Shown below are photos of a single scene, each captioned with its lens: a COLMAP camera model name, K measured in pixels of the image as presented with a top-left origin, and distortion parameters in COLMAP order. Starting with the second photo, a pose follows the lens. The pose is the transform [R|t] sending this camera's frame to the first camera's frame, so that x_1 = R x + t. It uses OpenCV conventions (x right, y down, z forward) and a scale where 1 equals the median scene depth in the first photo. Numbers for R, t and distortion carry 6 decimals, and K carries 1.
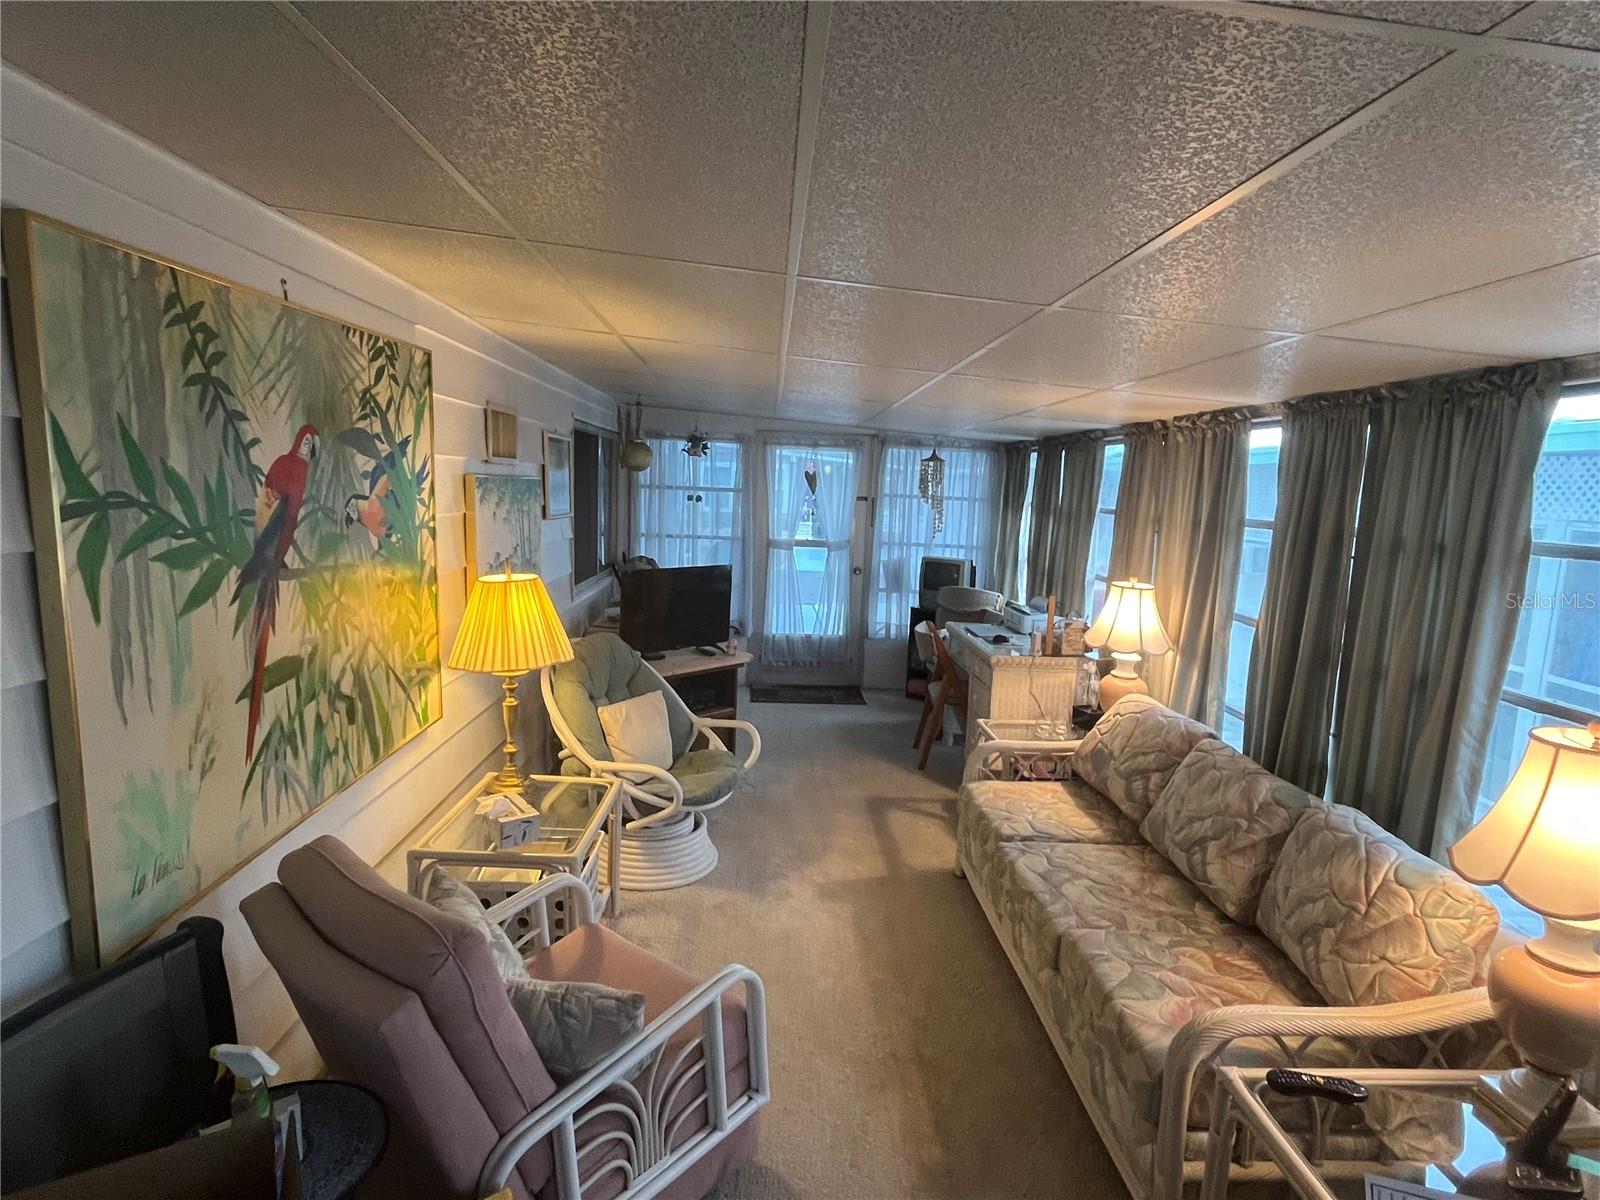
lens RADIAL K [[855.0, 0, 790.3], [0, 855.0, 596.5], [0, 0, 1]] dist [-0.002312, -0.001325]
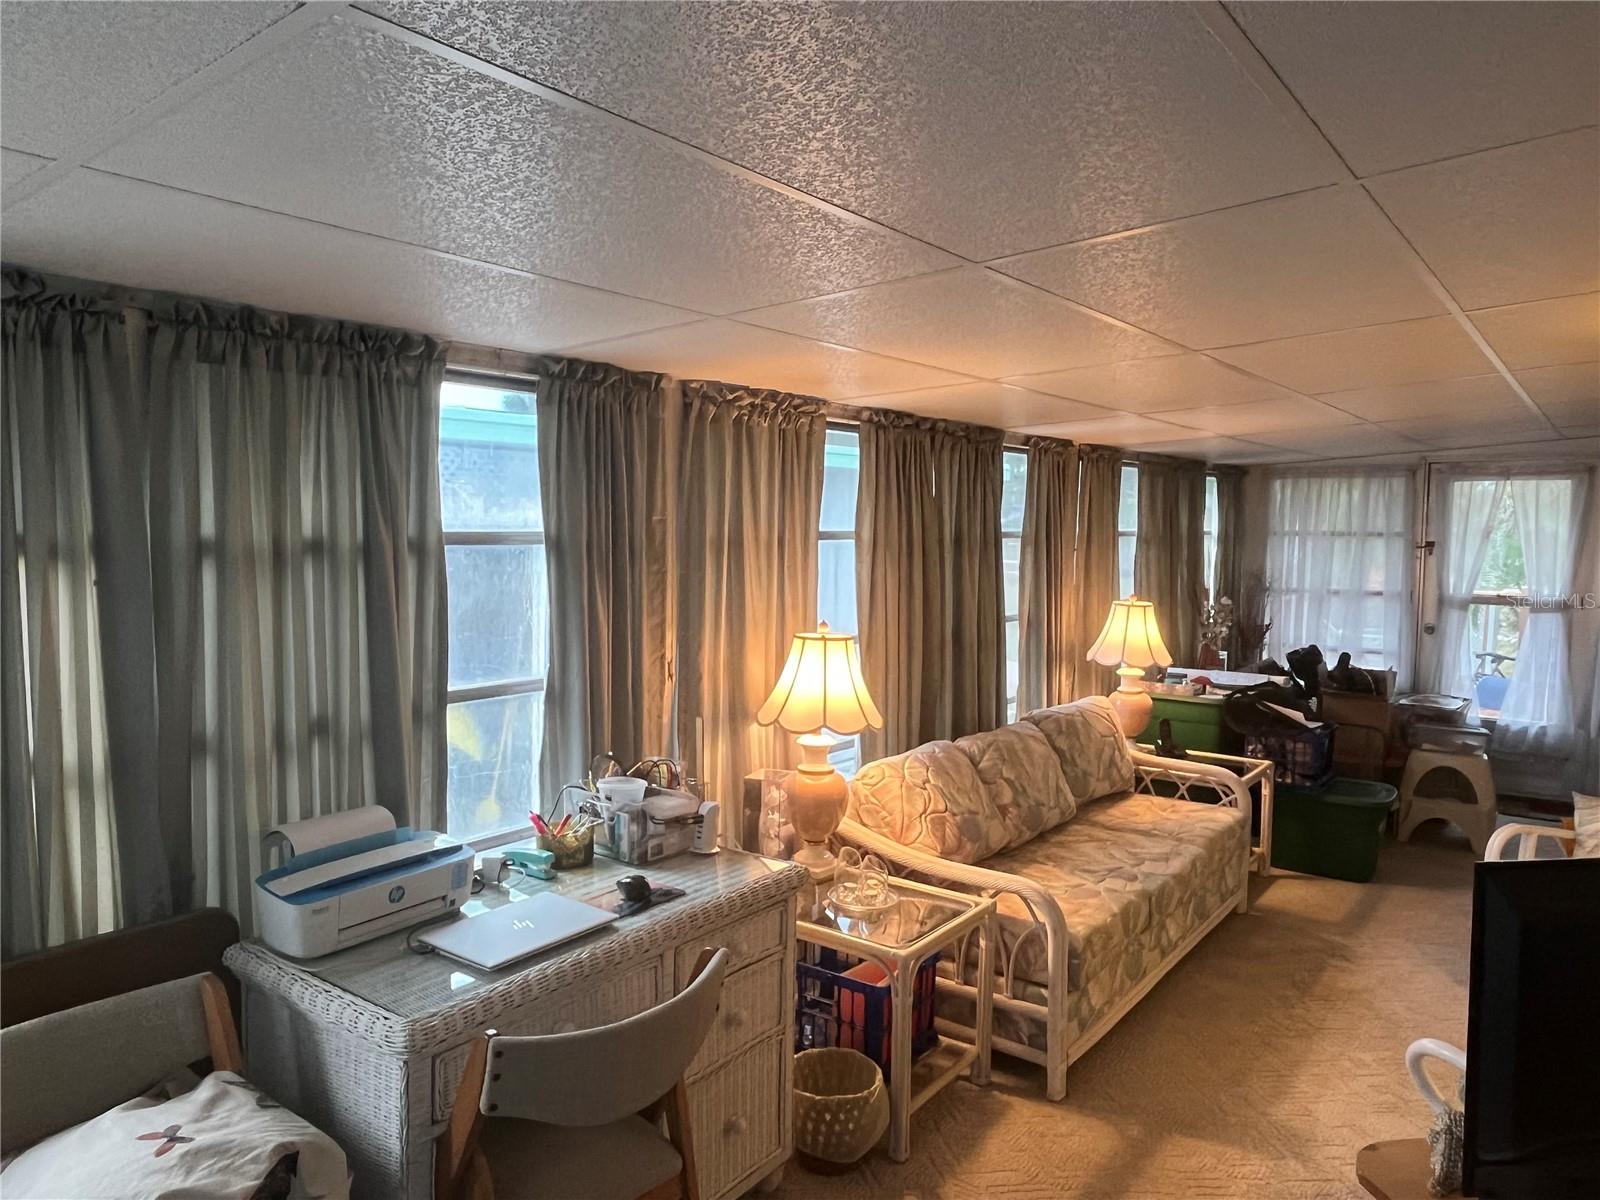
lens RADIAL K [[1002.5, 0, 800.0], [0, 1002.5, 600.9], [0, 0, 1]] dist [-0.002179, -0.000406]
pose [[-0.752343, -0.108467, 0.649781, -0.126564], [0.039393, 0.977180, 0.208730, -0.240230], [-0.657593, 0.182633, -0.730901, 1.801060]]
